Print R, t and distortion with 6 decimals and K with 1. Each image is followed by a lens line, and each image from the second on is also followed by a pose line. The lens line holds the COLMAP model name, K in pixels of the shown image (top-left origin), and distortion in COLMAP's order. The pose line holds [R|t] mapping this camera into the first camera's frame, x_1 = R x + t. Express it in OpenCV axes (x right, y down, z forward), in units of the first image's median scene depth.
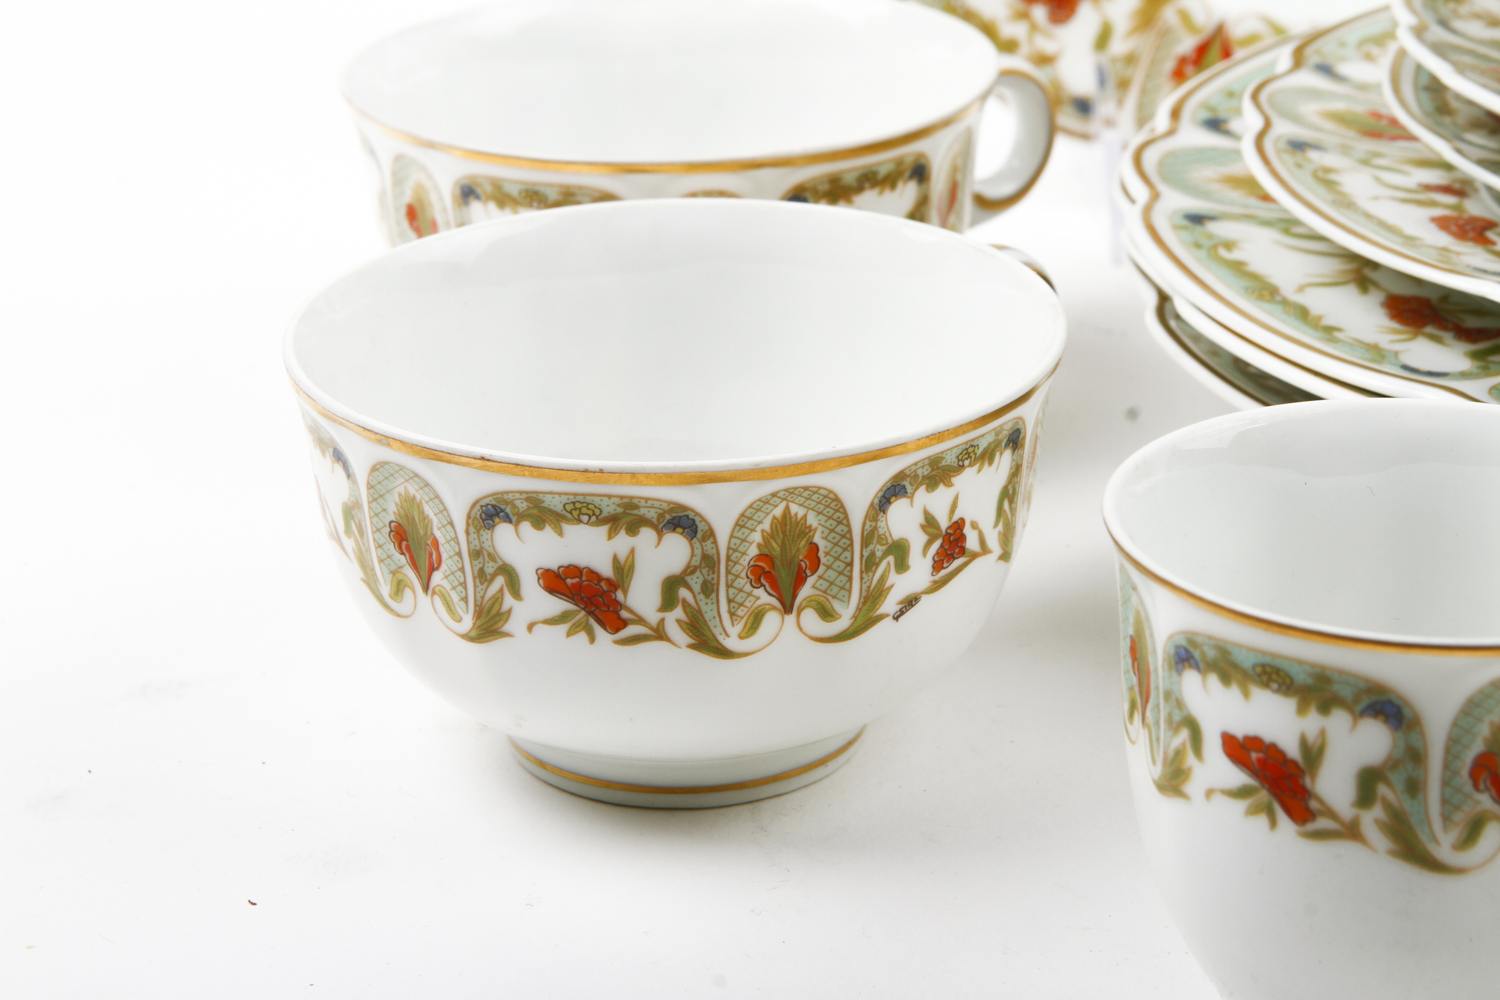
lens RADIAL K [[3976.9, 0, 750.0], [0, 3976.9, 500.0], [0, 0, 1]] dist [0.126248, 0.210647]
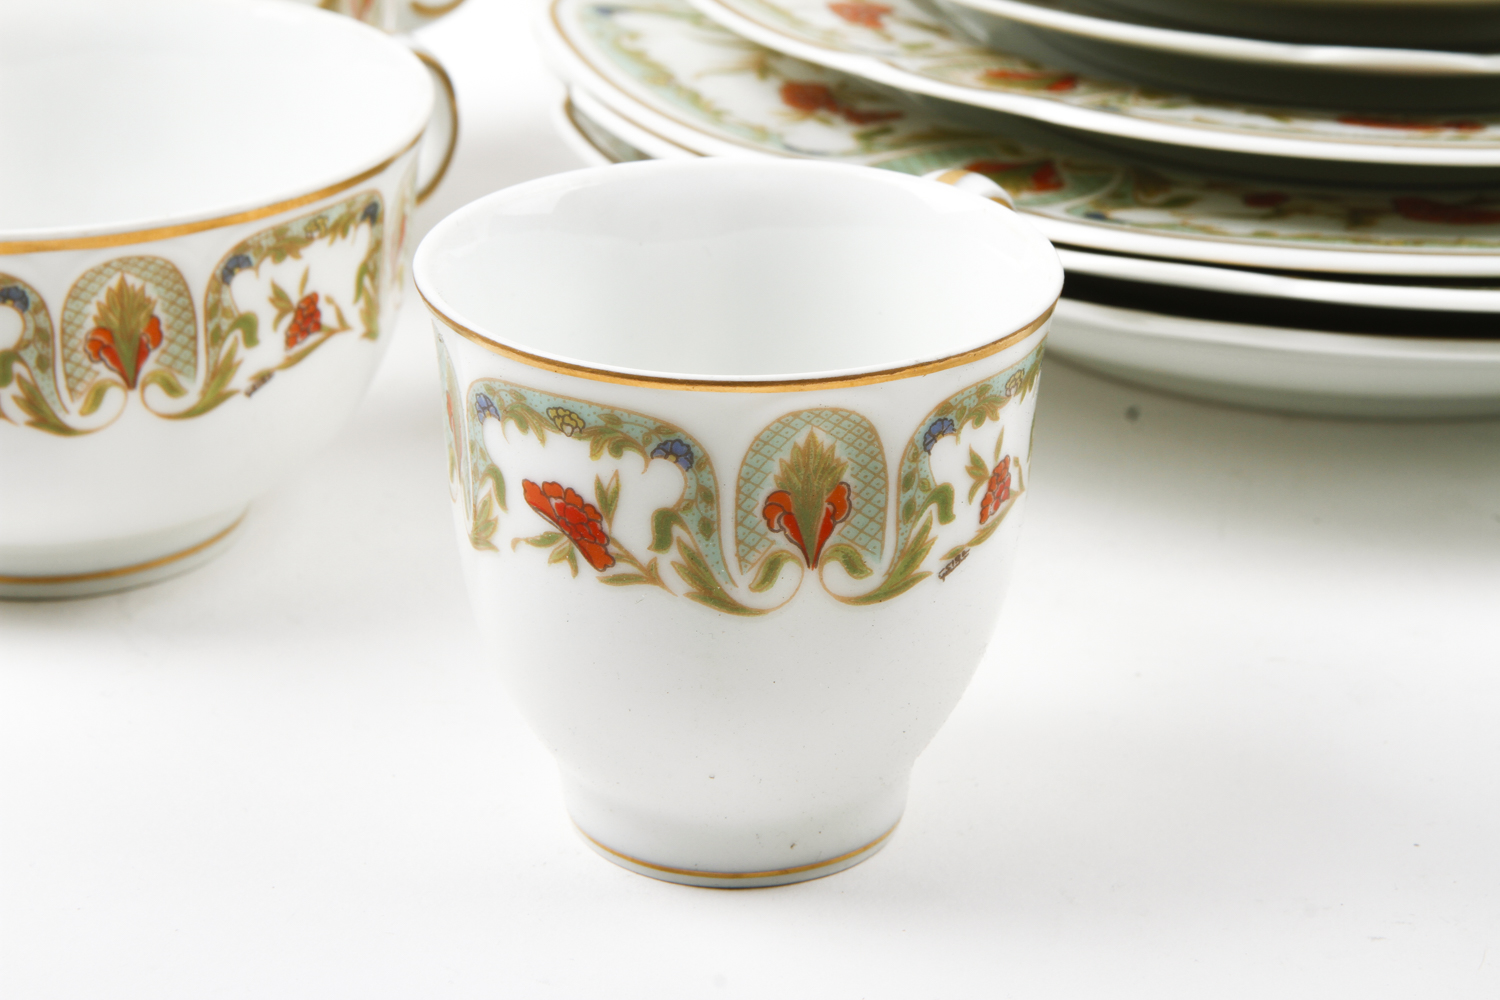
lens RADIAL K [[3976.9, 0, 750.0], [0, 3976.9, 500.0], [0, 0, 1]] dist [0.126248, 0.210647]
pose [[0.996427, -0.018303, 0.082452, 0.080289], [0.016370, 0.999577, 0.024050, 0.034885], [-0.082857, -0.022614, 0.996305, 0.008016]]
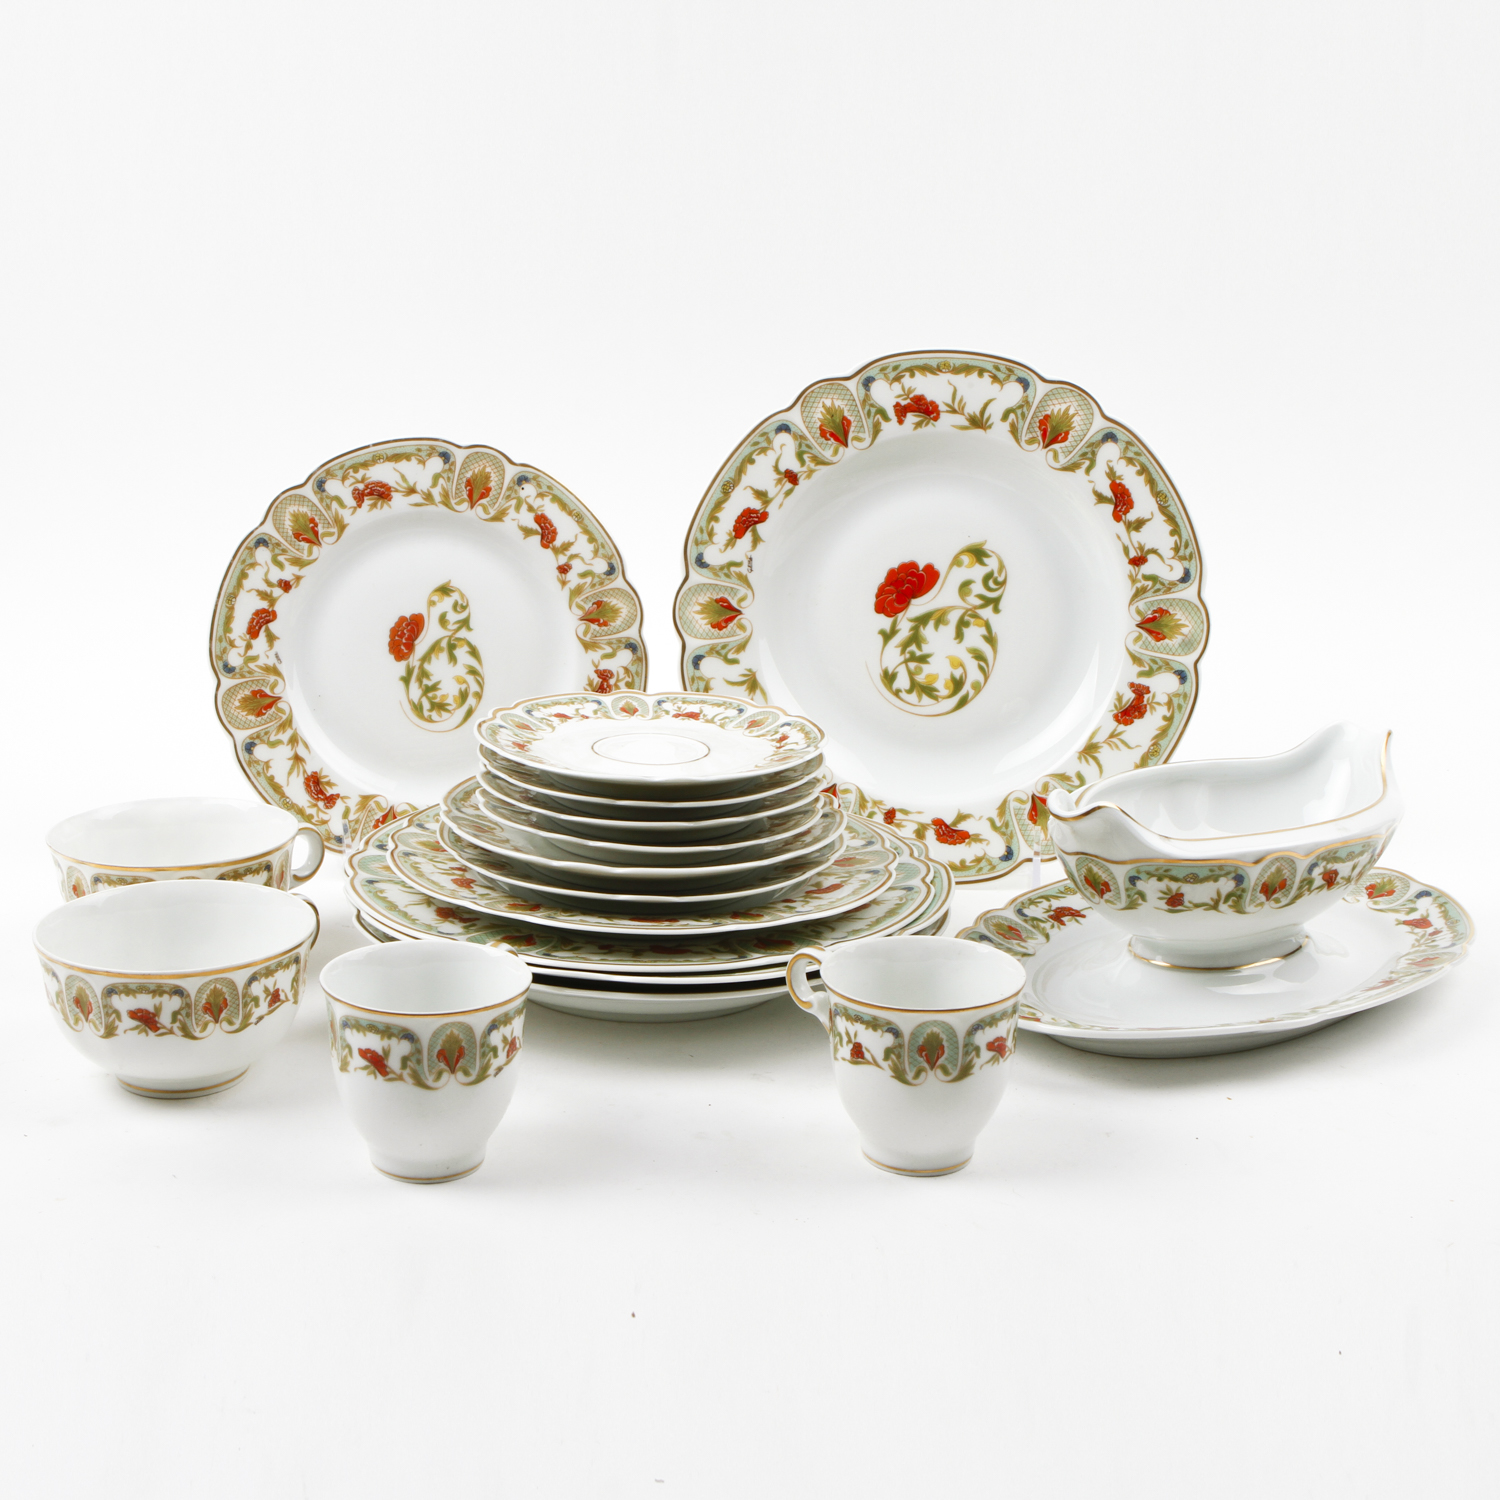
lens RADIAL K [[2059.1, 0, 702.7], [0, 2059.1, 750.5], [0, 0, 1]] dist [-0.108308, 0.018210]
pose [[0.973581, -0.017635, 0.227658, 0.018885], [0.048218, 0.990408, -0.129485, 0.041643], [-0.223191, 0.137041, 0.965093, -0.526172]]
